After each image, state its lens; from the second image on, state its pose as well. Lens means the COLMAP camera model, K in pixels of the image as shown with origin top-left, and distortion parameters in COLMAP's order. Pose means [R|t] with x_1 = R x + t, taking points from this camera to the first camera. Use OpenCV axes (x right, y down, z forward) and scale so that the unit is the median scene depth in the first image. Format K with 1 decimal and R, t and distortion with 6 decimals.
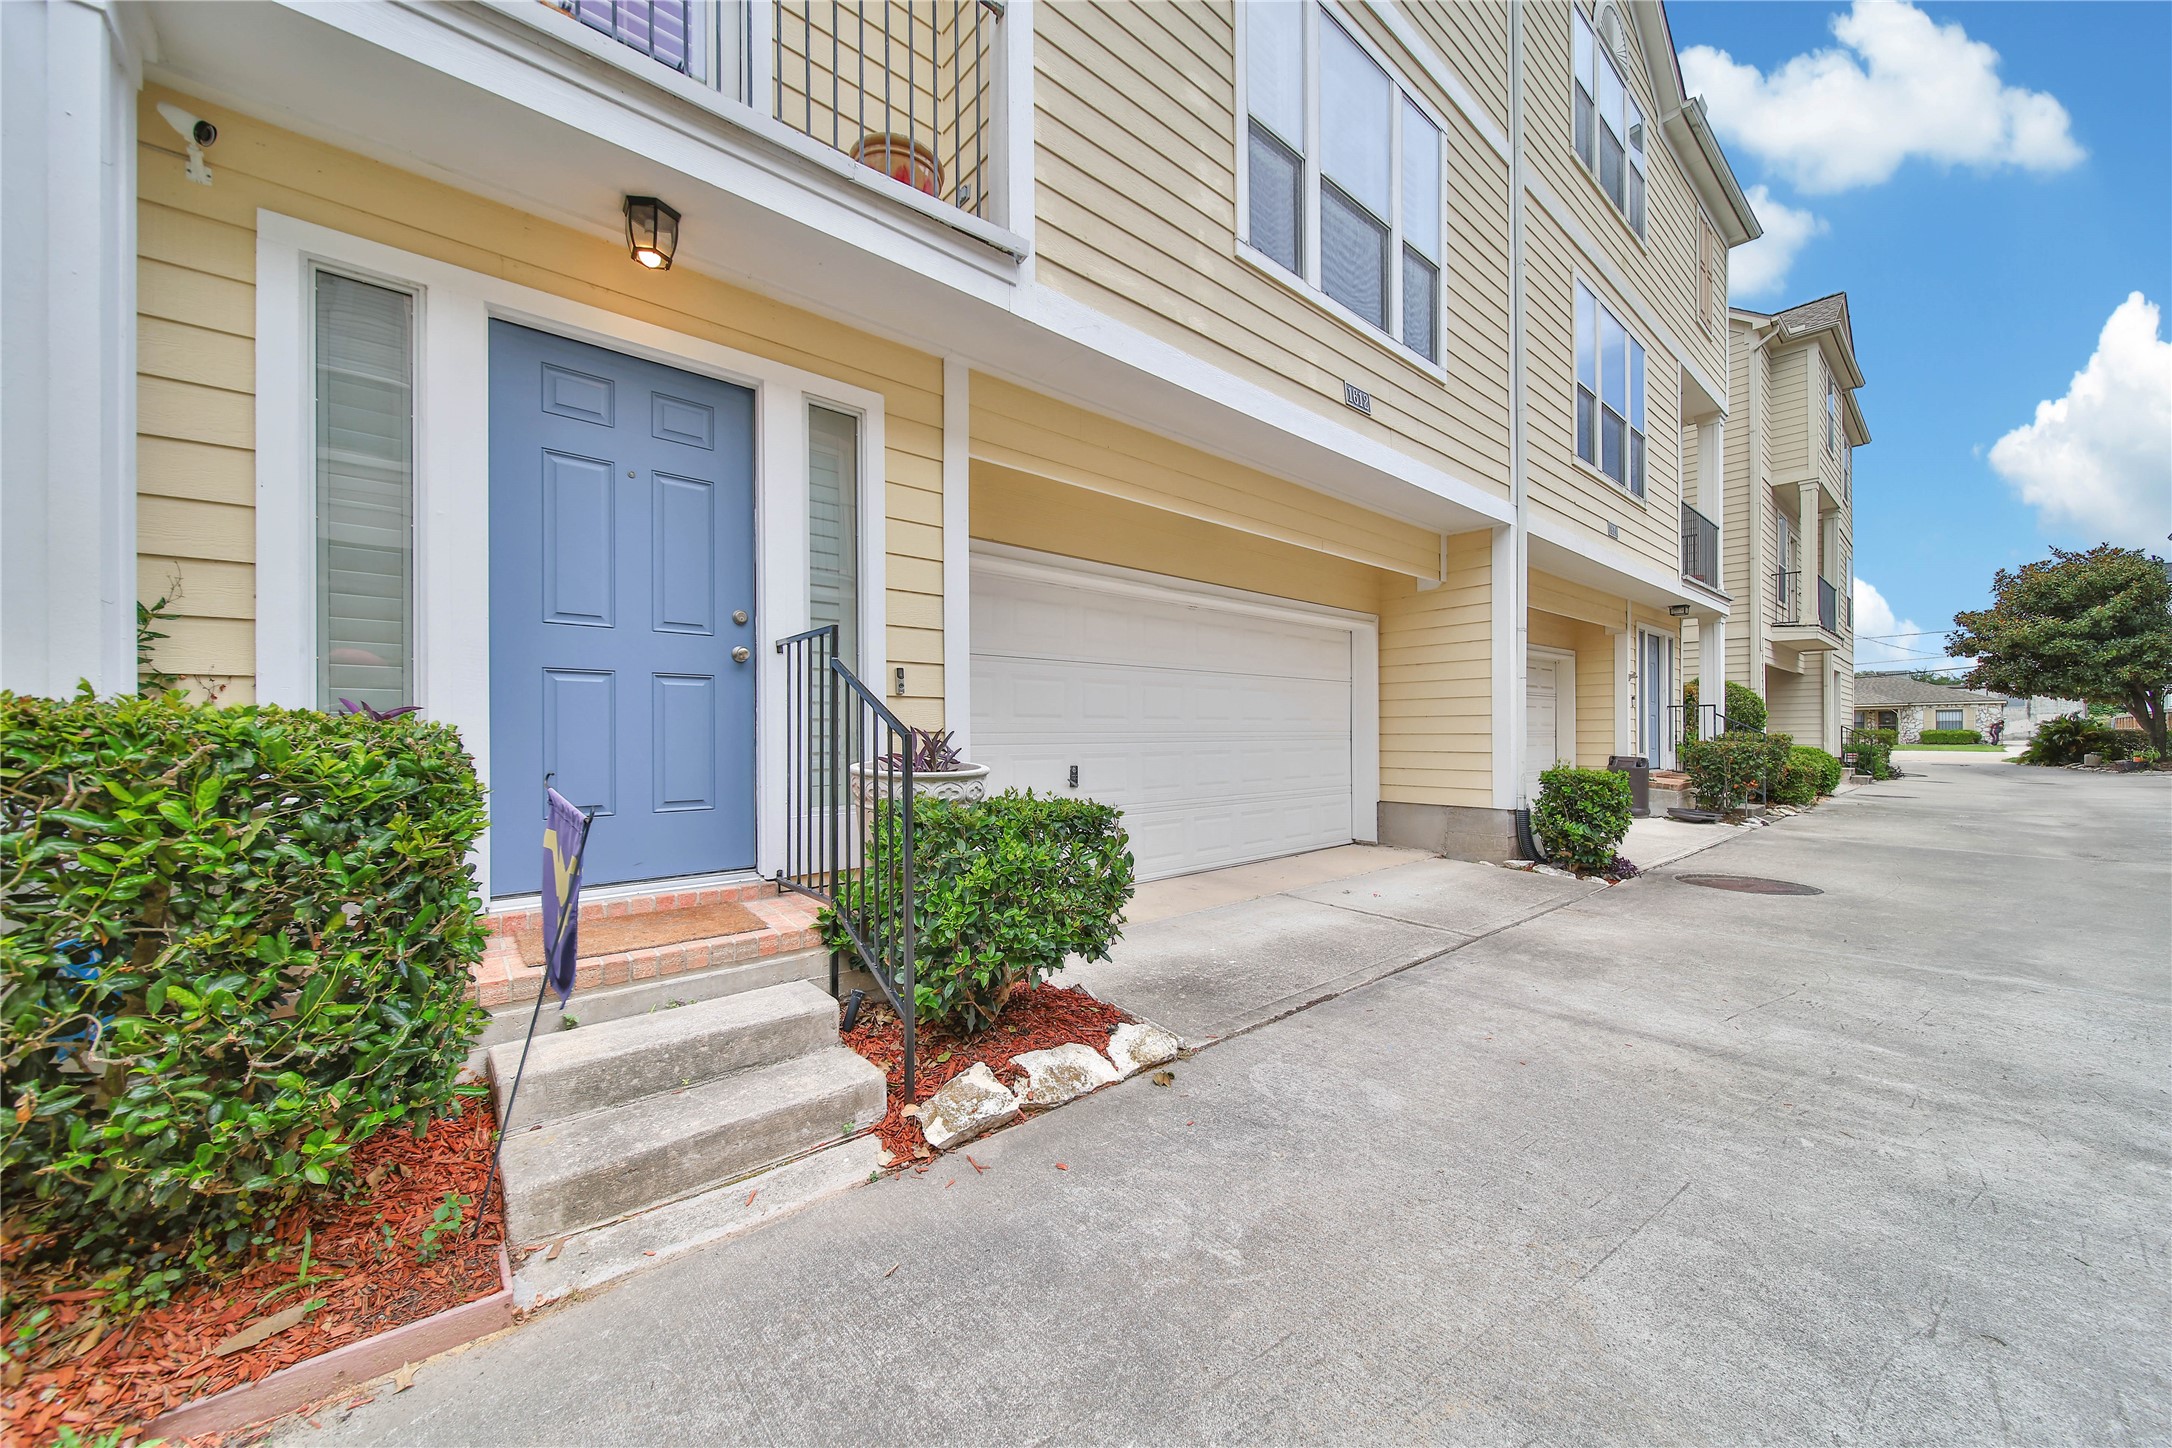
lens RADIAL K [[781.4, 0, 1078.1], [0, 781.4, 731.7], [0, 0, 1]] dist [0.002953, -0.003584]
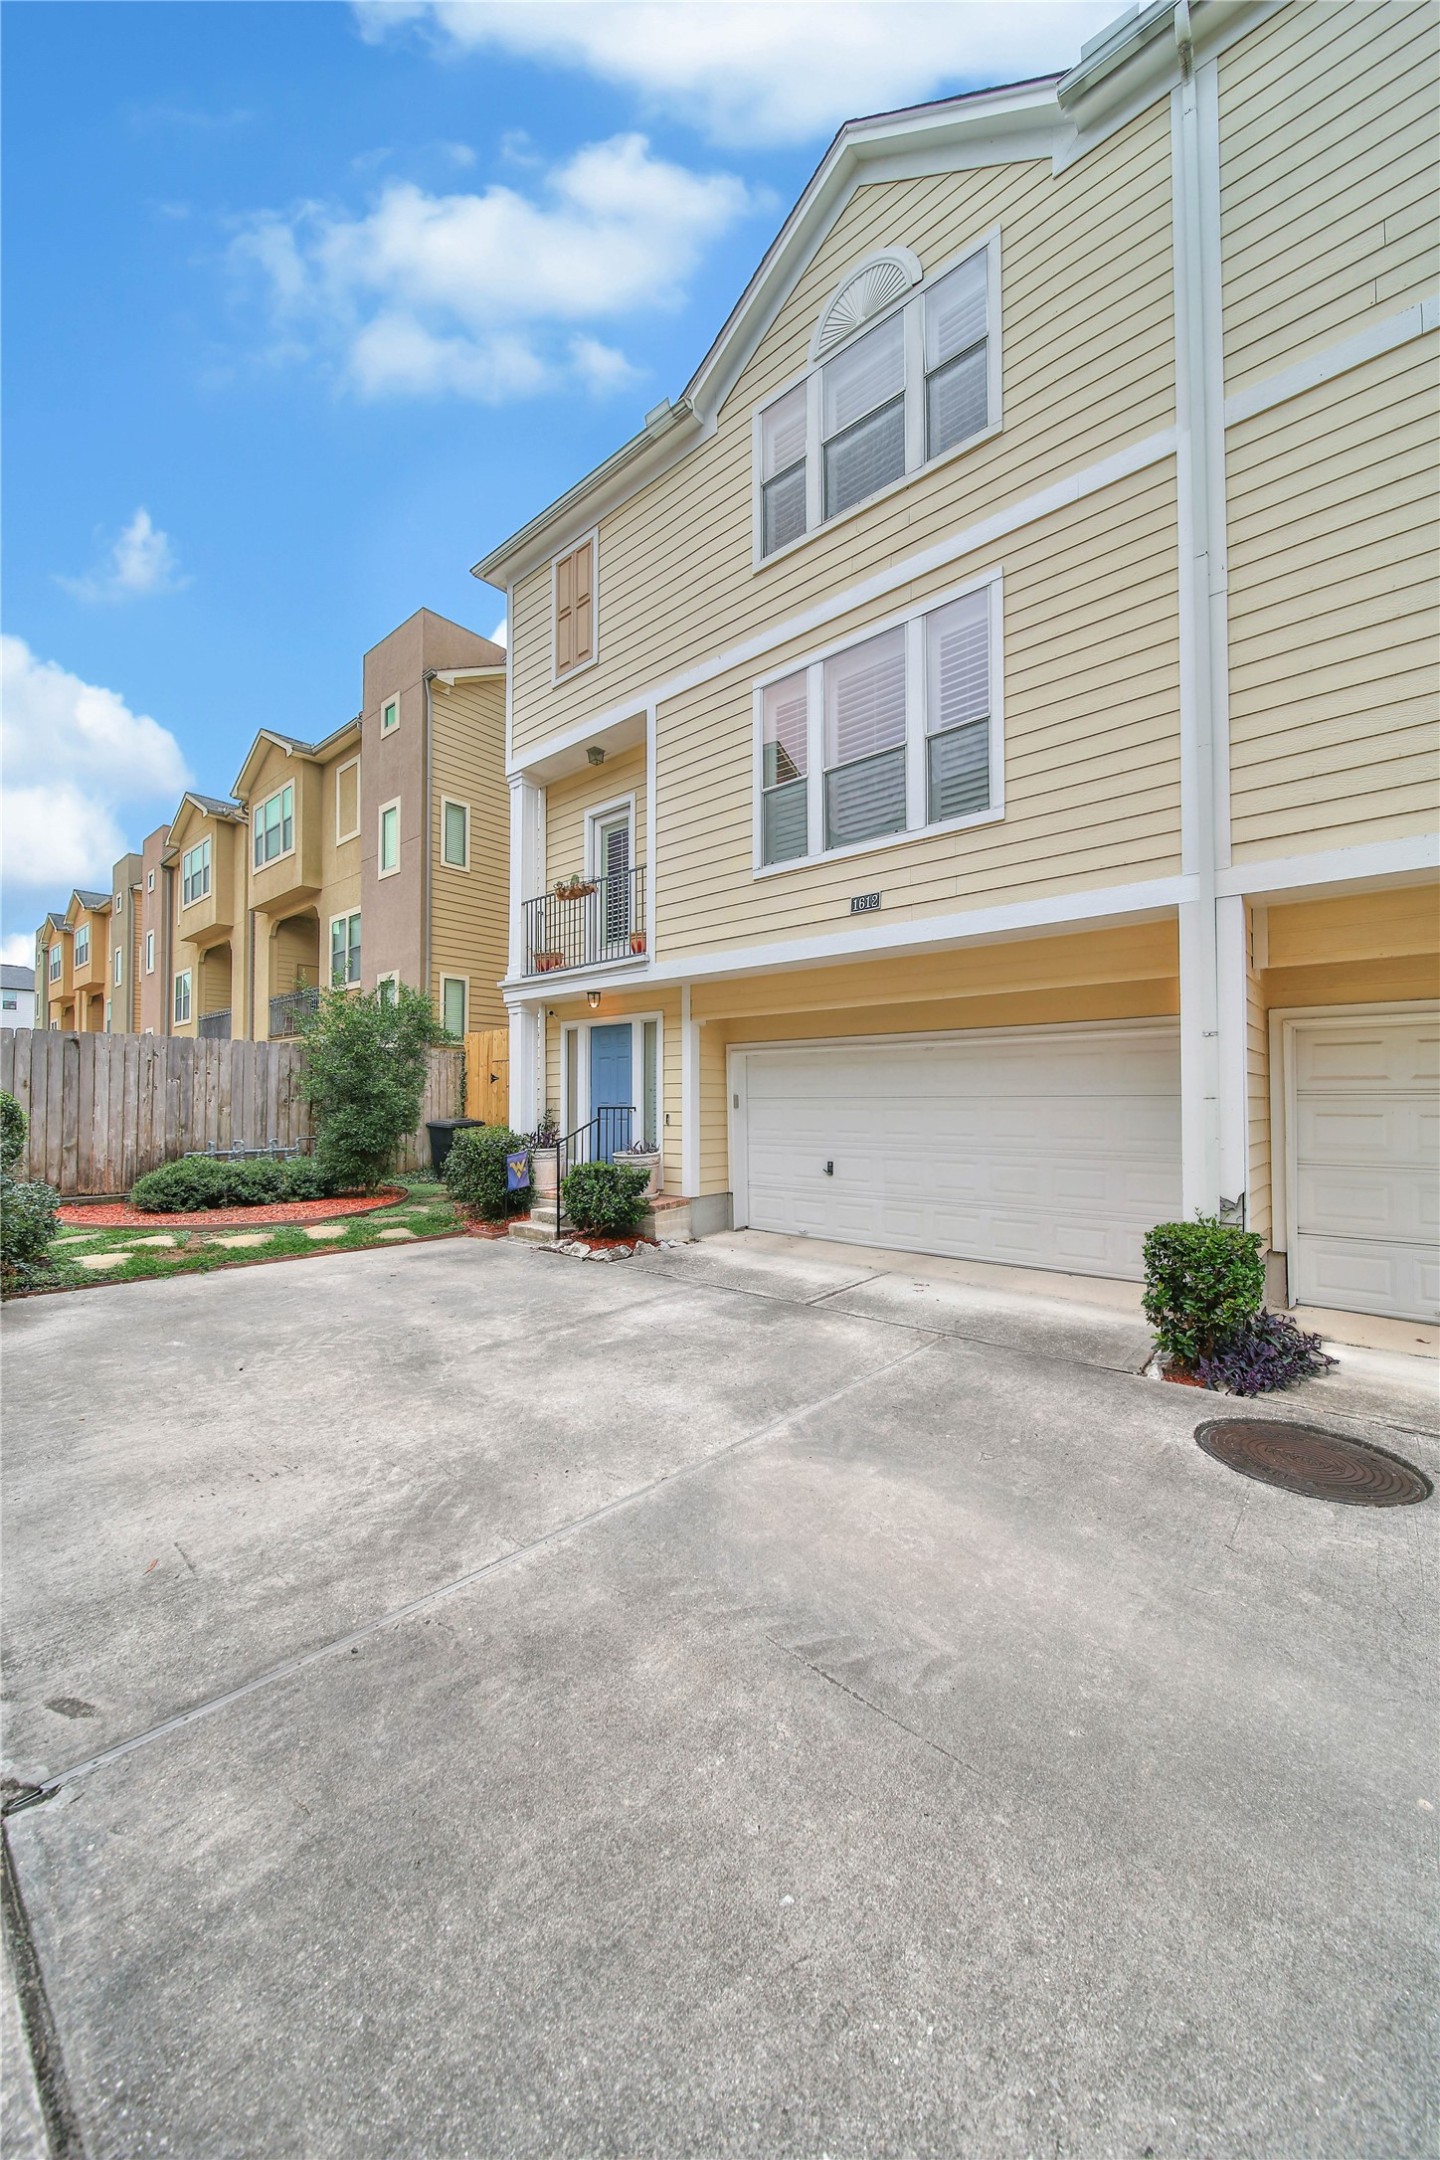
lens RADIAL K [[787.5, 0, 720.0], [0, 787.5, 1080.0], [0, 0, 1]] dist [-0.000950, -0.000317]
pose [[0.141229, -0.020051, -0.989774, 2.911496], [0.006550, 0.999792, -0.019319, -0.176352], [0.989955, -0.003755, 0.141331, 0.992995]]
